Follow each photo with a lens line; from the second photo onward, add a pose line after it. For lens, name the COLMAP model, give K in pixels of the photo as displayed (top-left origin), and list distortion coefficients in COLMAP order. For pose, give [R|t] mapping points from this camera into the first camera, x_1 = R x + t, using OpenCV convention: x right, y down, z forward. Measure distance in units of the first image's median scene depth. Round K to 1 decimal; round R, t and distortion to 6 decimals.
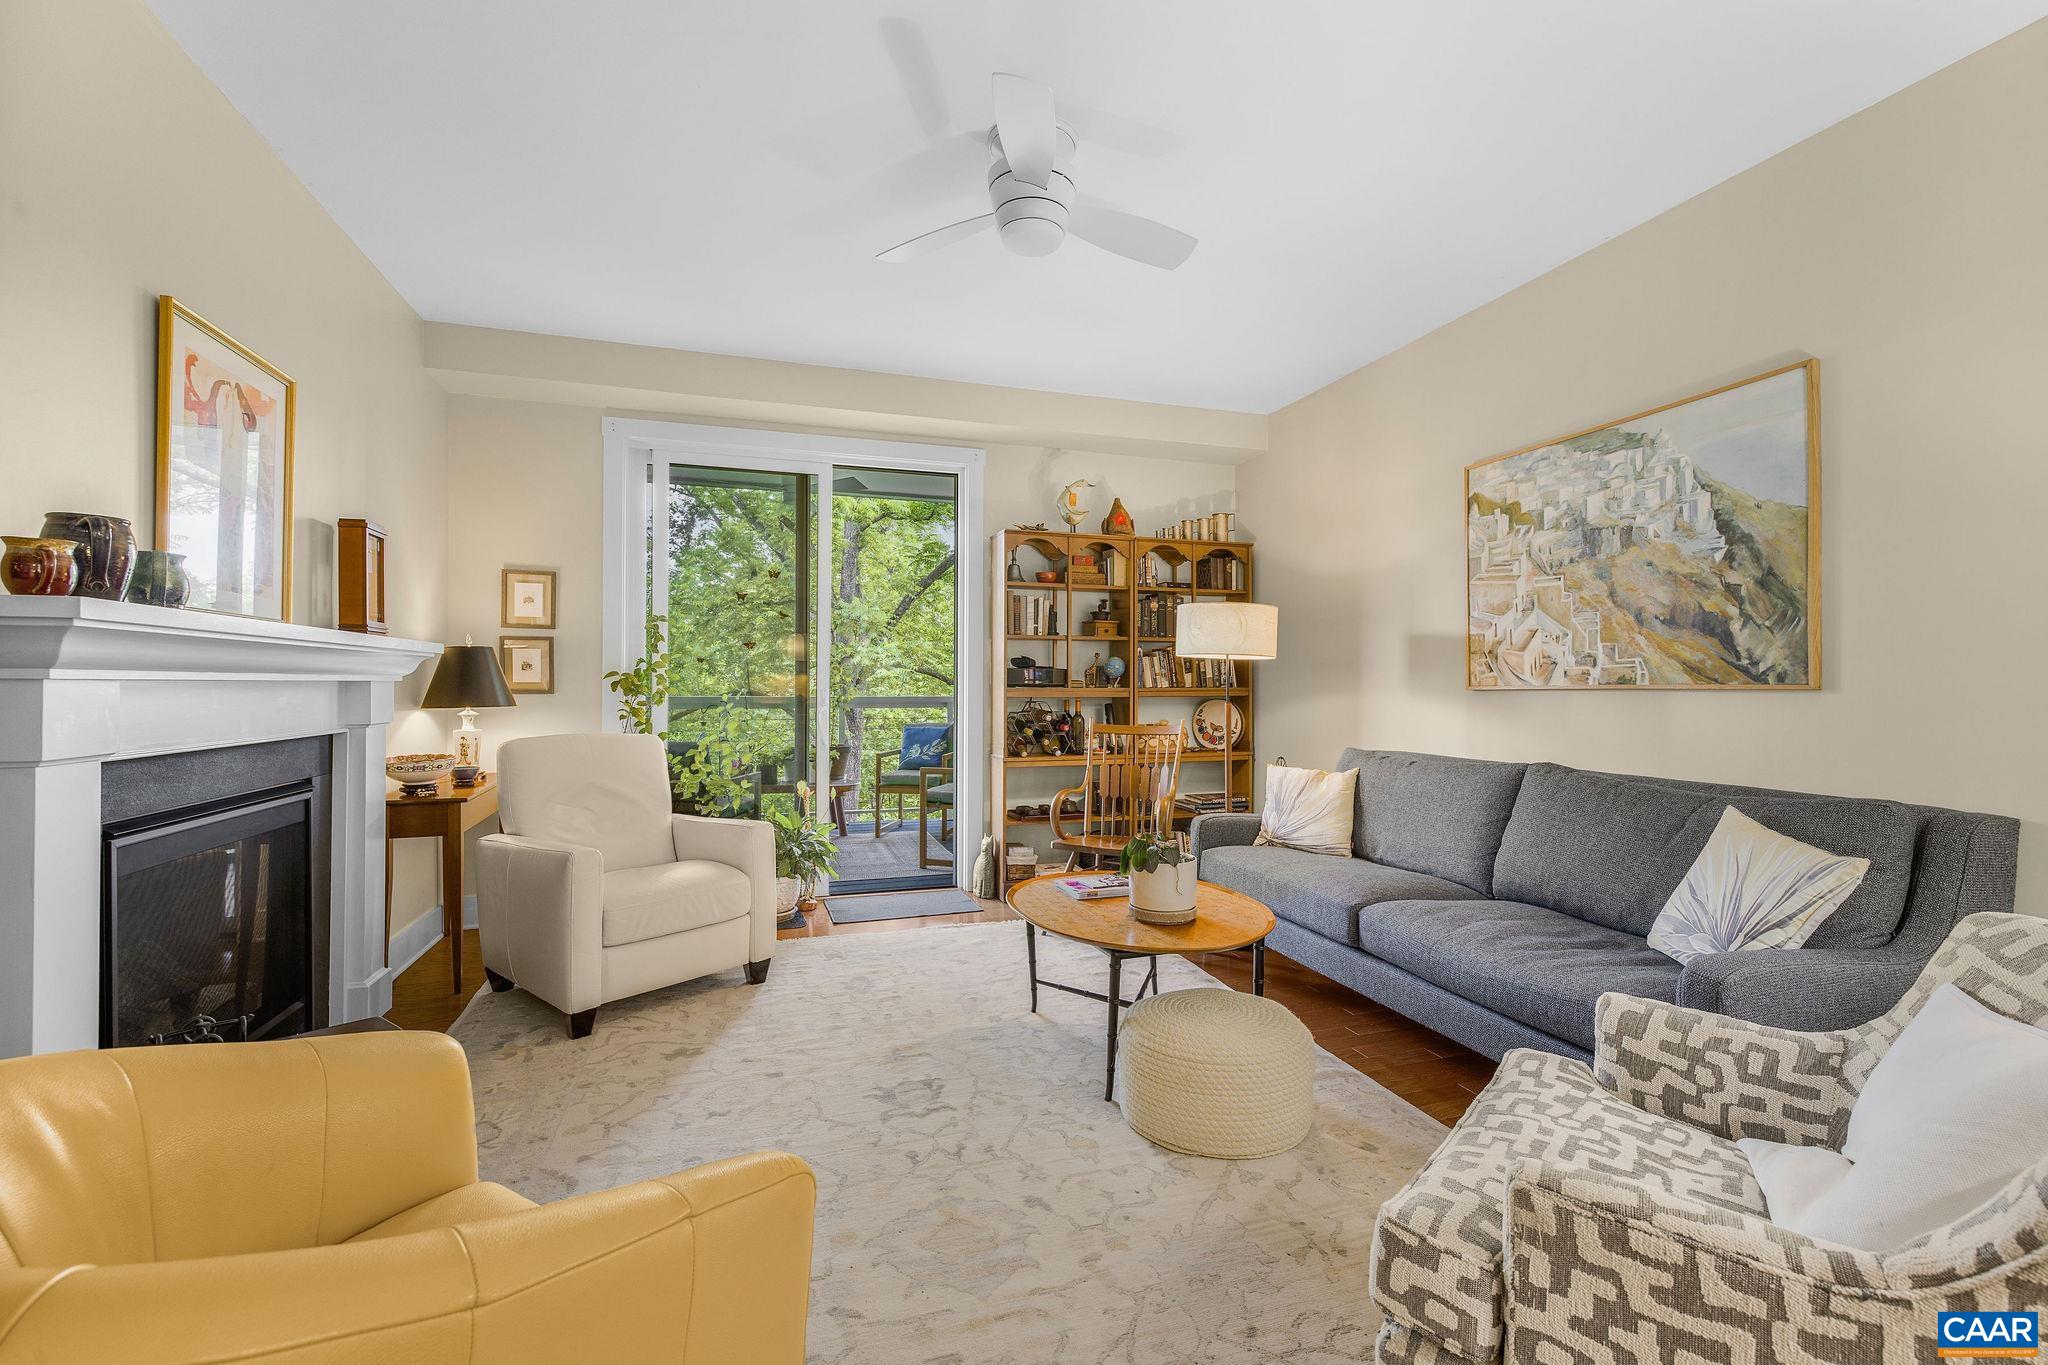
lens RADIAL K [[888.0, 0, 1024.8], [0, 888.0, 680.3], [0, 0, 1]] dist [0.007920, -0.000273]
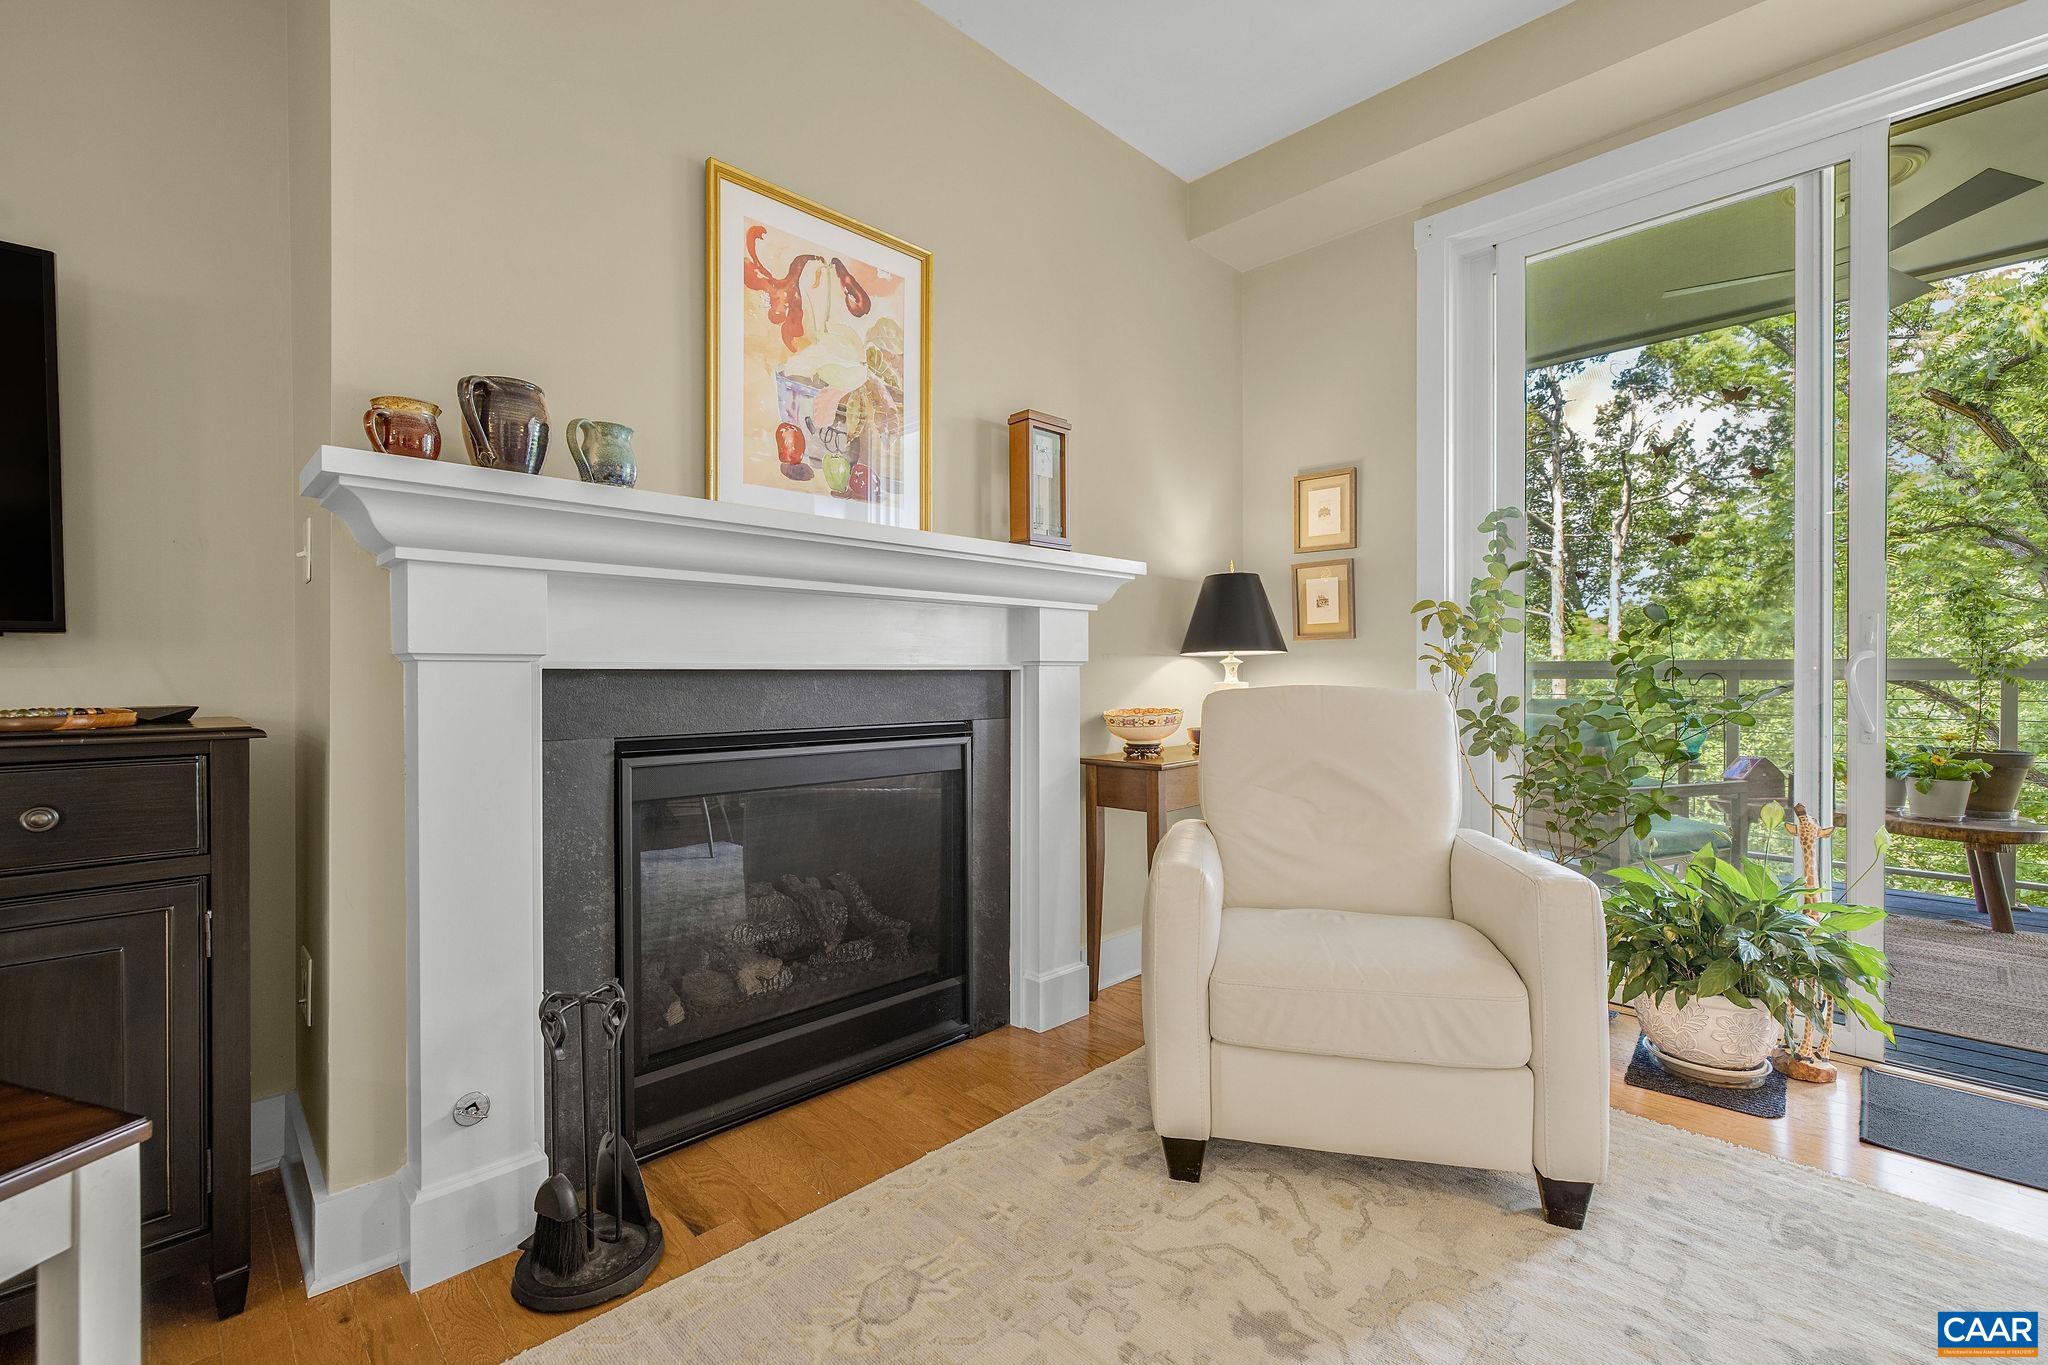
lens RADIAL K [[888.0, 0, 1027.4], [0, 888.0, 670.3], [0, 0, 1]] dist [0.007920, -0.000273]
pose [[0.459070, -0.007961, -0.888364, -0.016020], [0.004985, 0.999967, -0.006385, 0.060351], [0.888386, -0.001497, 0.459095, 0.585602]]
